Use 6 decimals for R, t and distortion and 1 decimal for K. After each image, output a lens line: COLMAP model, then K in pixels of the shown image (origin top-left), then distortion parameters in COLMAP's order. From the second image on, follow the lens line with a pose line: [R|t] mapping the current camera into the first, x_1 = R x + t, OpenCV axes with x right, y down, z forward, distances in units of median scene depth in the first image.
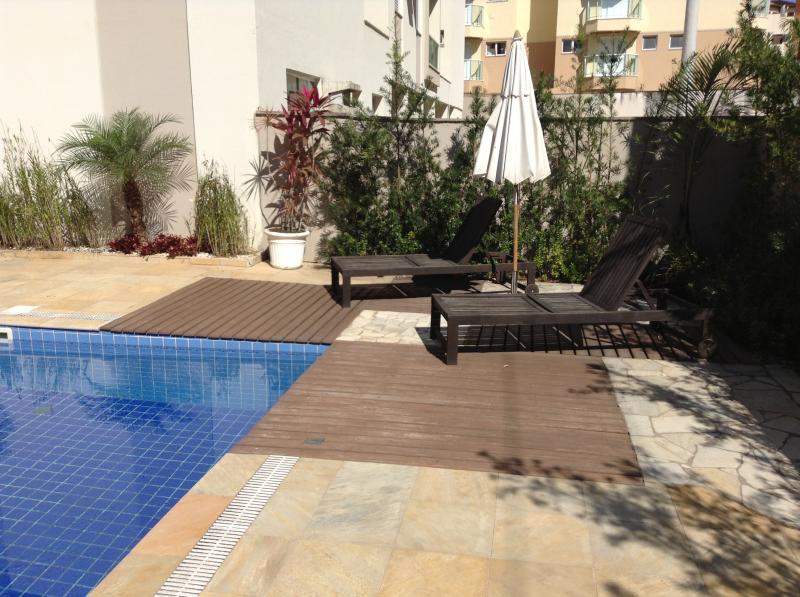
lens RADIAL K [[725.2, 0, 400.0], [0, 725.2, 298.5], [0, 0, 1]] dist [0.213775, -0.356880]
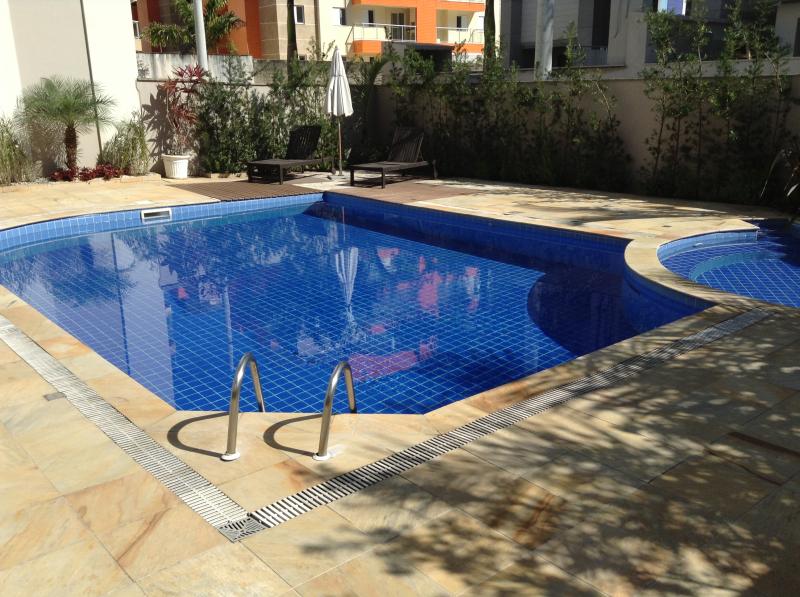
lens RADIAL K [[725.2, 0, 400.0], [0, 725.2, 298.5], [0, 0, 1]] dist [0.213775, -0.356880]
pose [[0.638682, -0.220511, 0.737198, -1.073283], [0.179005, 0.974352, 0.136366, 0.075844], [-0.748360, 0.044868, 0.661773, -0.399960]]
